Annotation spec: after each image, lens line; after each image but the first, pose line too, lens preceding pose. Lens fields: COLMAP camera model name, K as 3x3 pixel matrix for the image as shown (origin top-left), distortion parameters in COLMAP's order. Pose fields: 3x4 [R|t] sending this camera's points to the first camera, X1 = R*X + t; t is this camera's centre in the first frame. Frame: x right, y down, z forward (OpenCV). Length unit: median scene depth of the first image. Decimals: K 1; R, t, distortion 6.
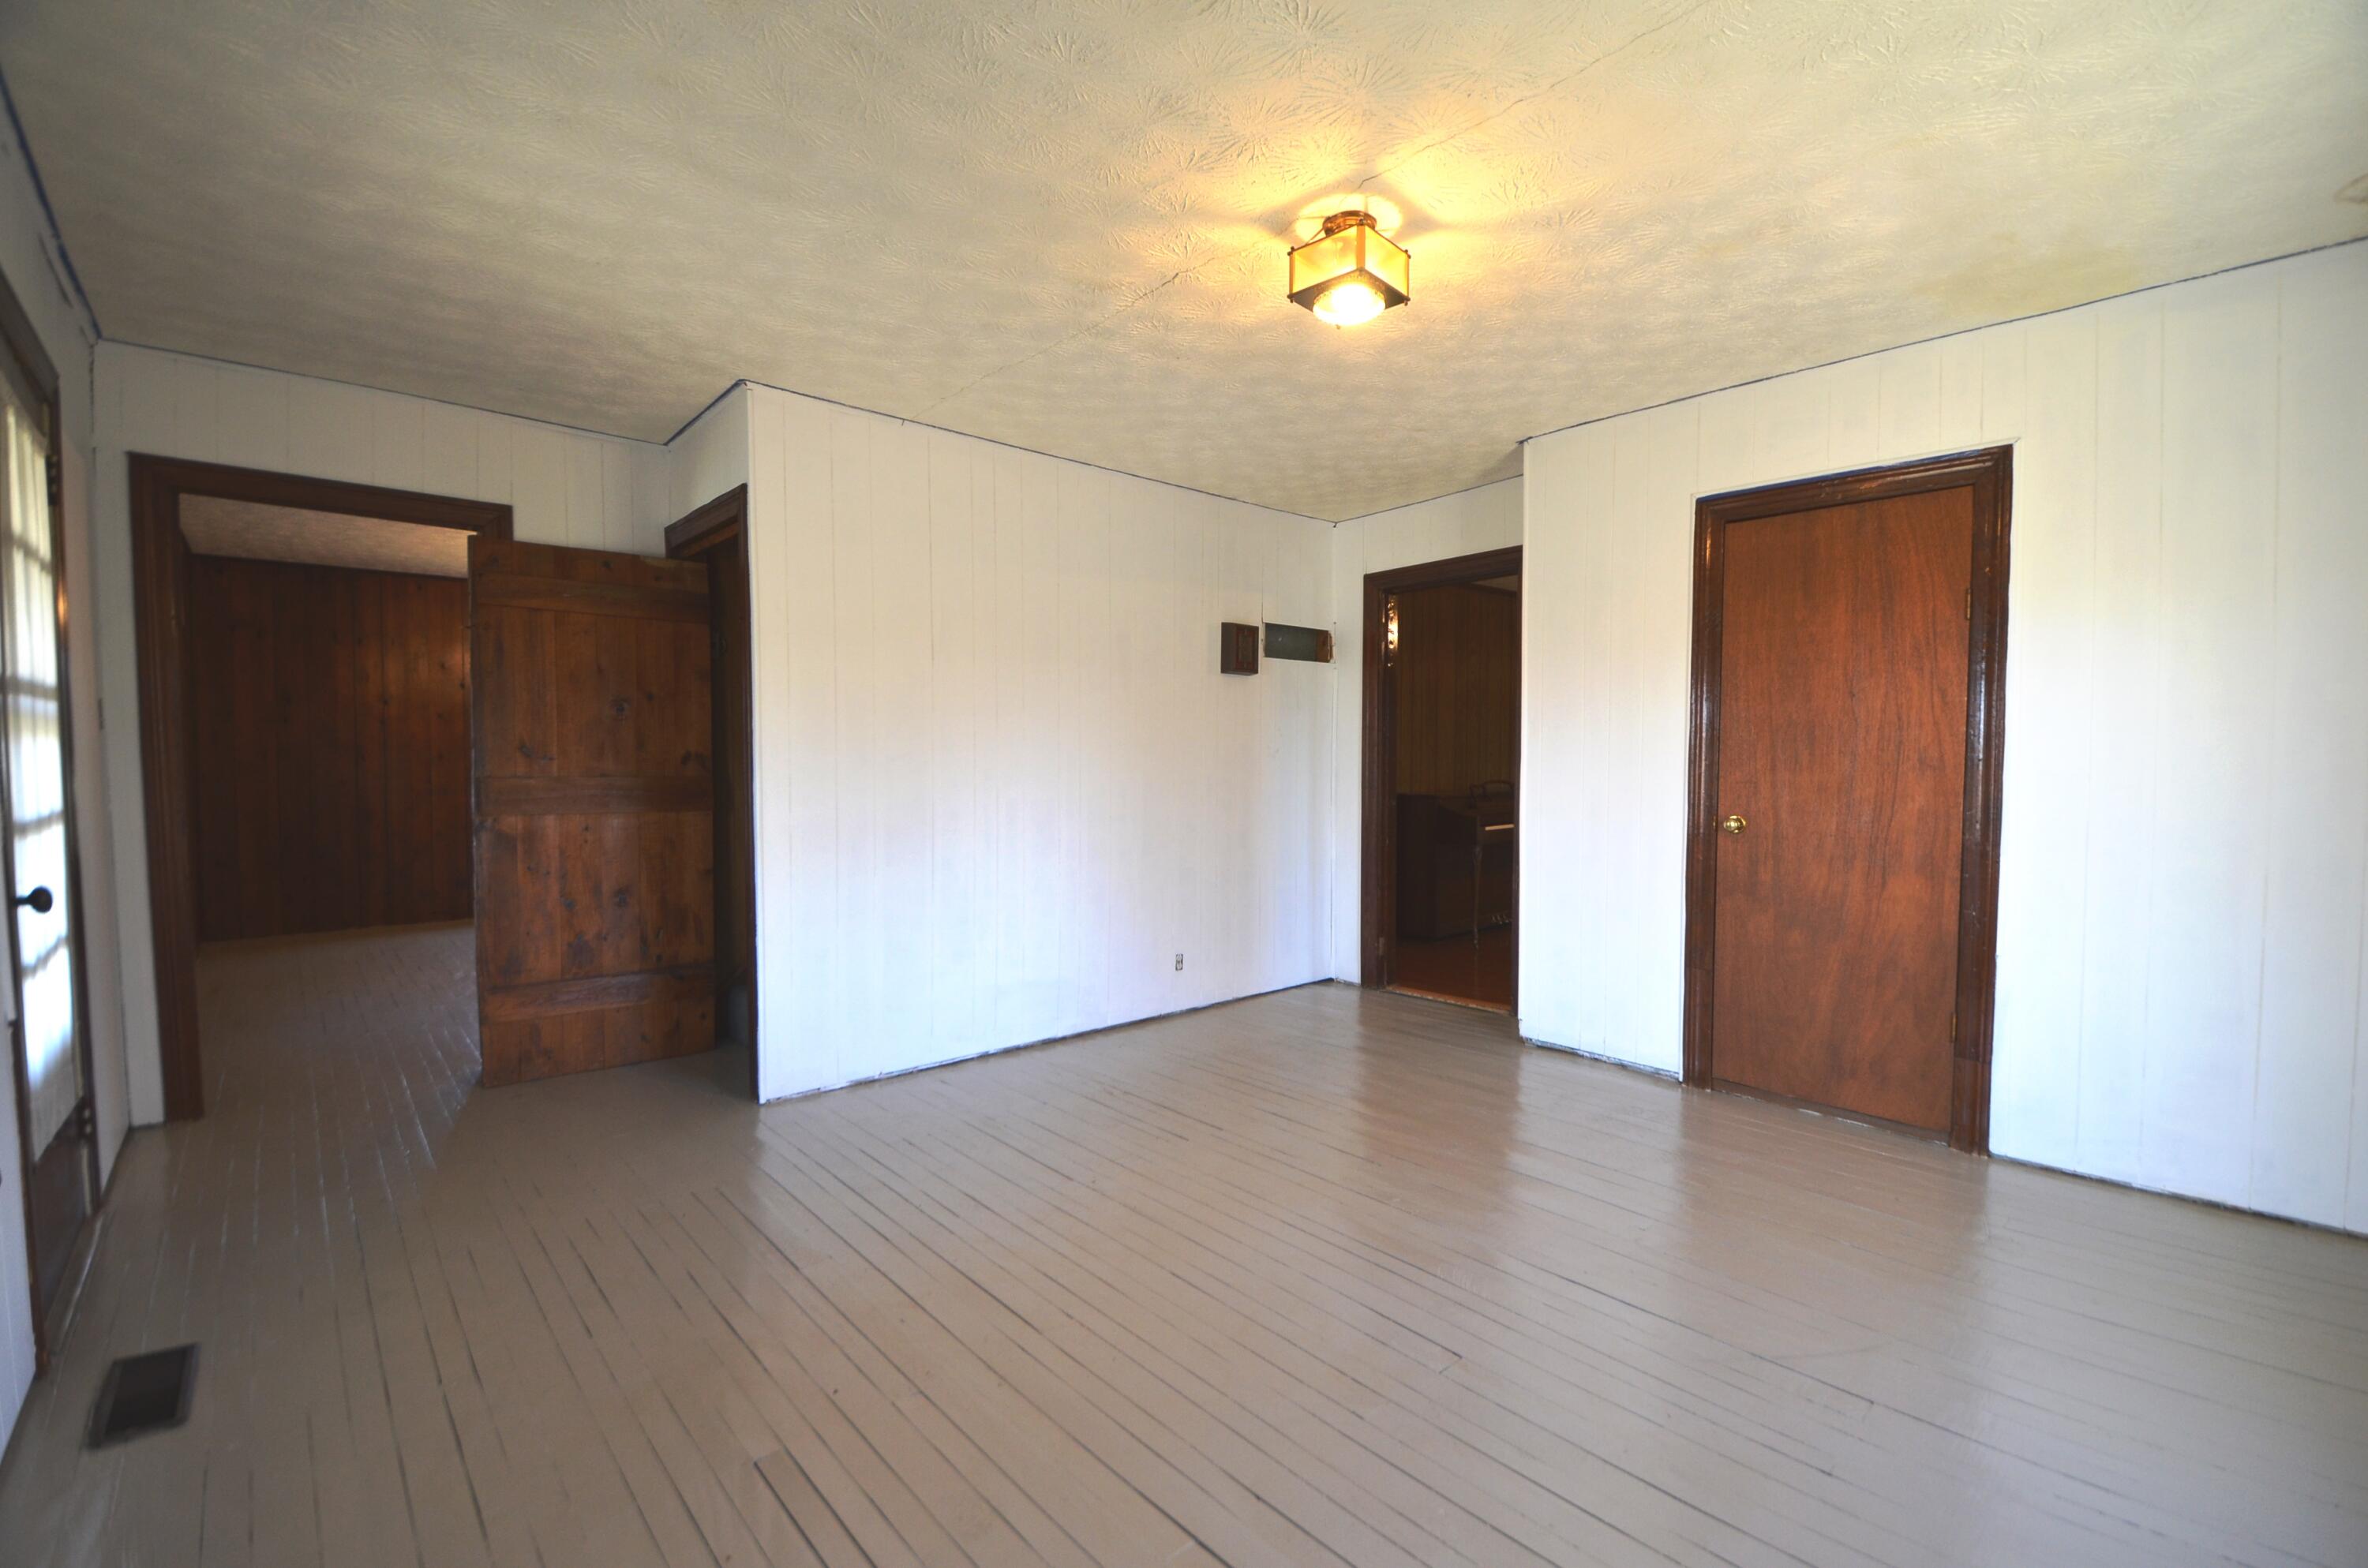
lens RADIAL K [[1007.0, 0, 1187.6], [0, 1007.0, 792.6], [0, 0, 1]] dist [-0.001096, -0.000183]
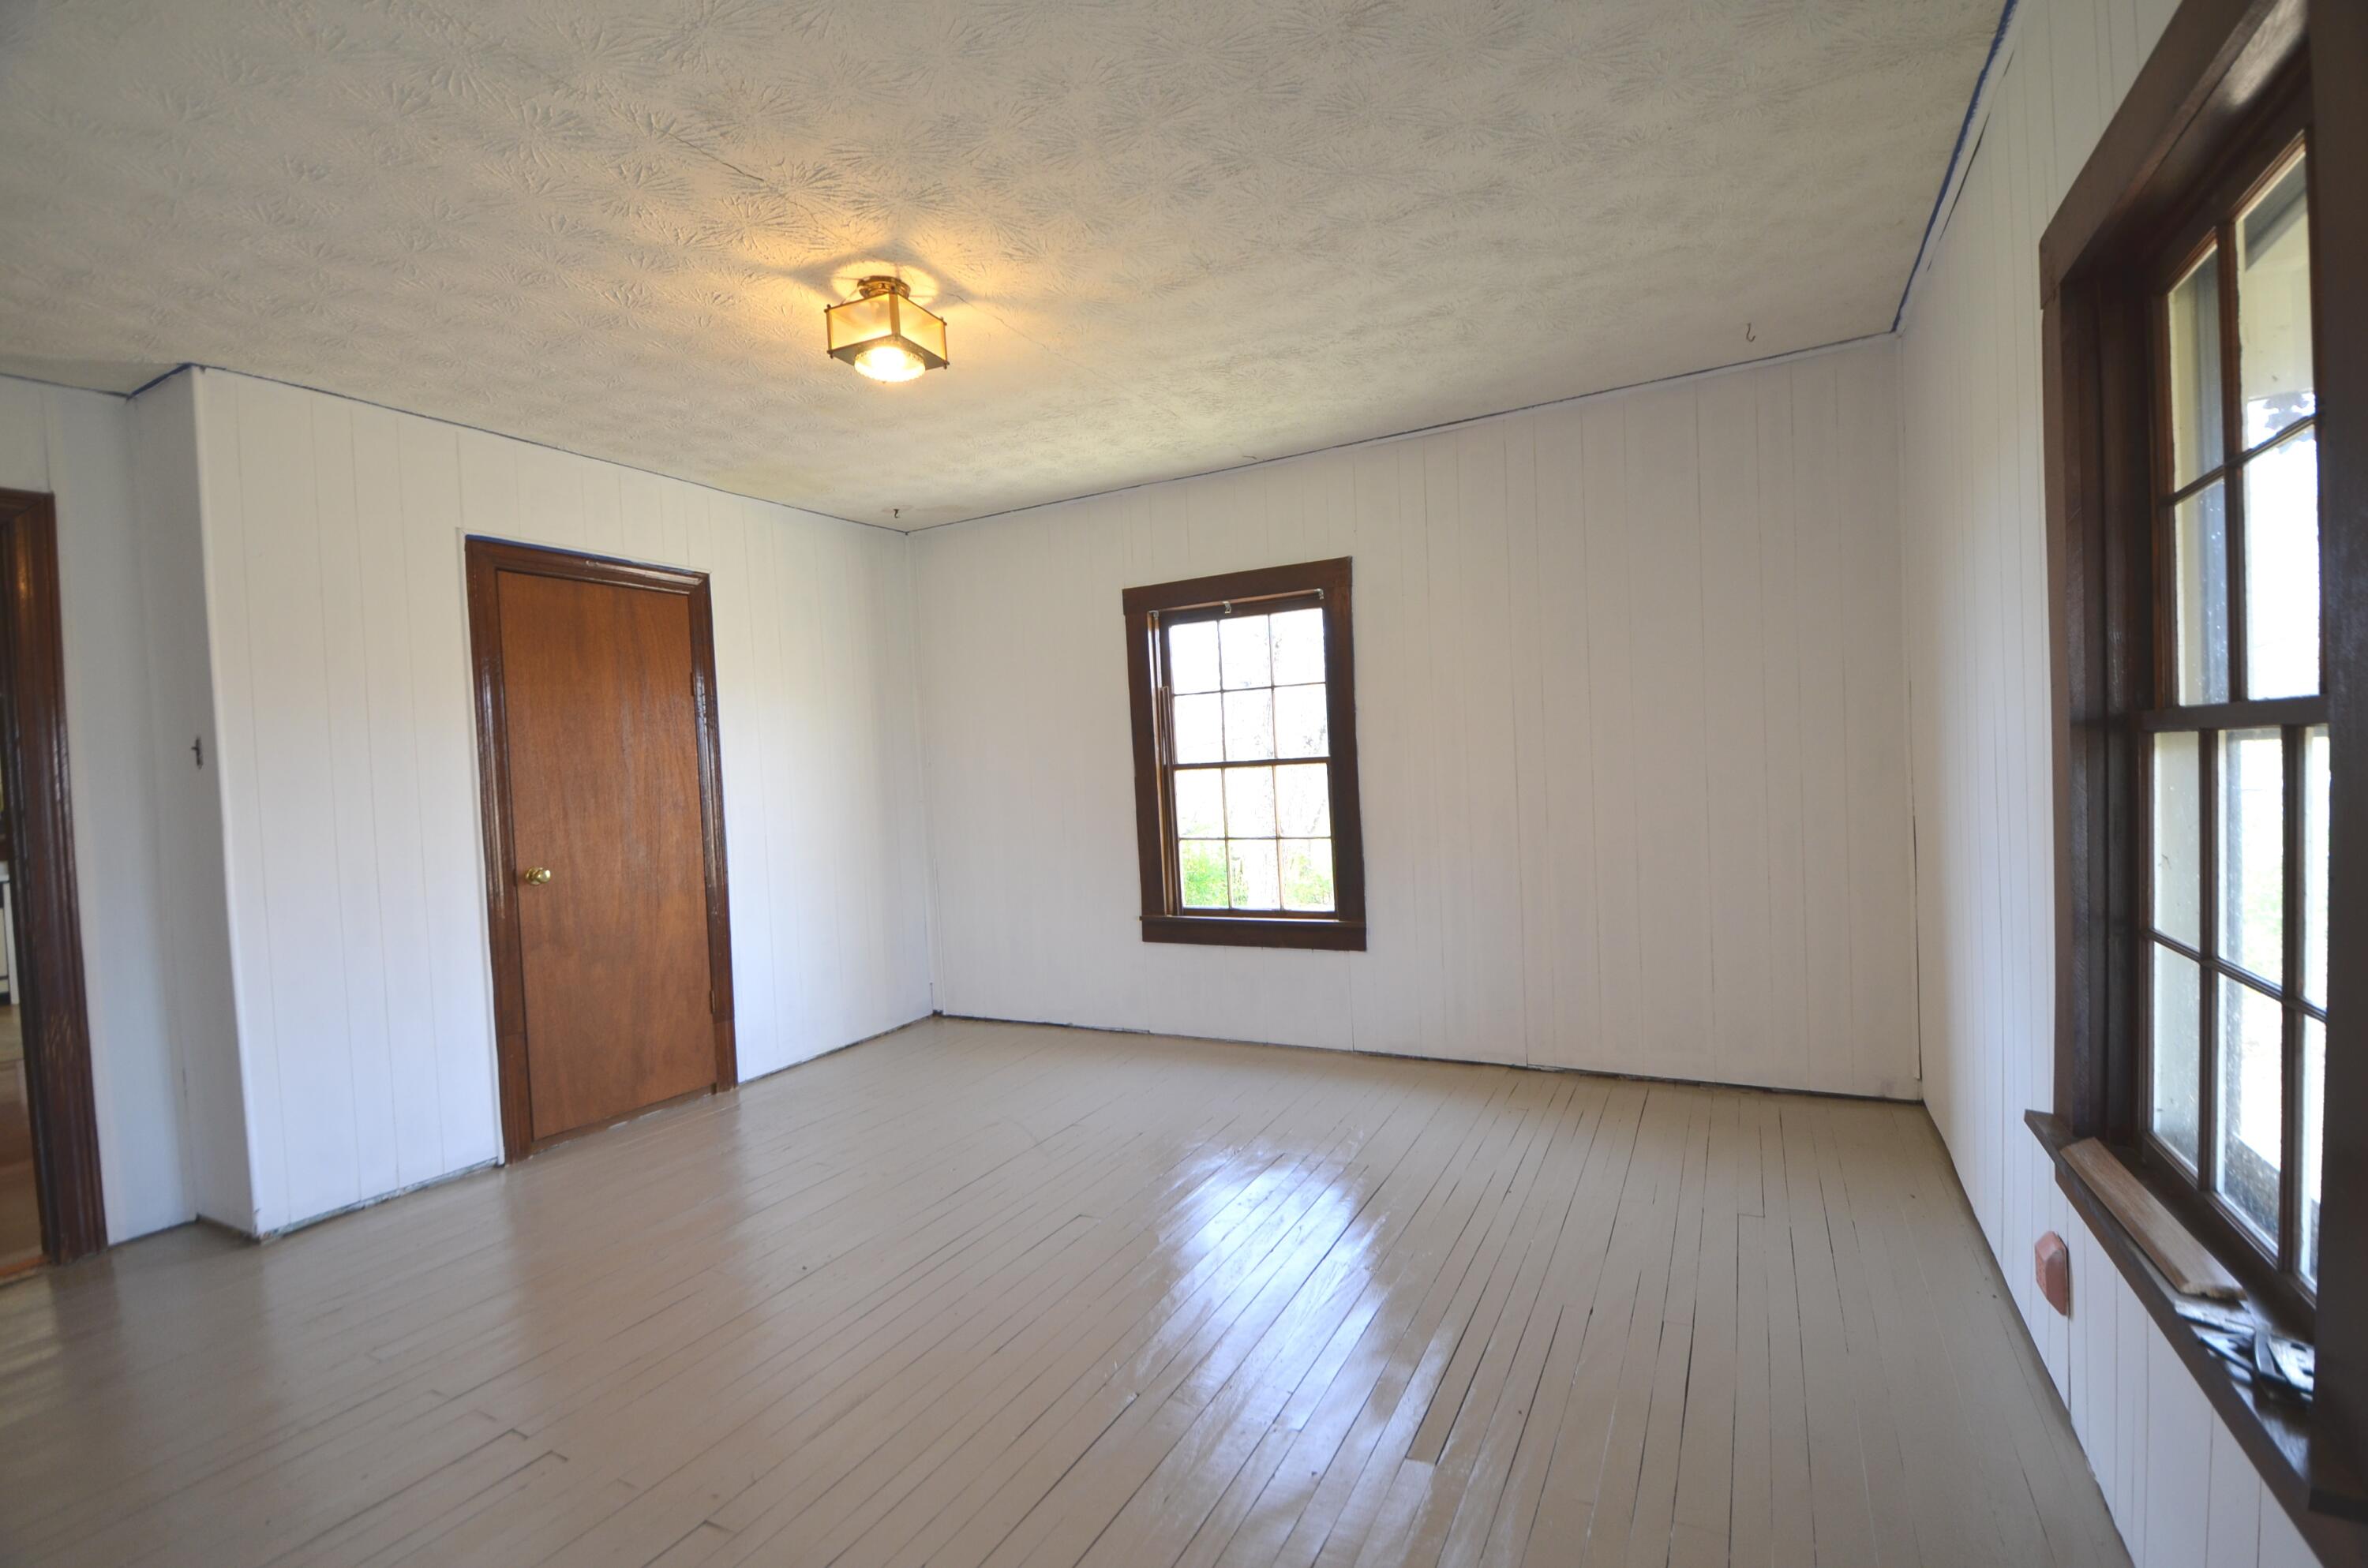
lens RADIAL K [[1050.7, 0, 1171.7], [0, 1050.7, 794.8], [0, 0, 1]] dist [-0.001382, -0.000185]
pose [[-0.315725, -0.010087, 0.948797, -0.687272], [0.088207, 0.995301, 0.039933, -0.037111], [-0.944742, 0.096298, -0.313351, 0.779449]]
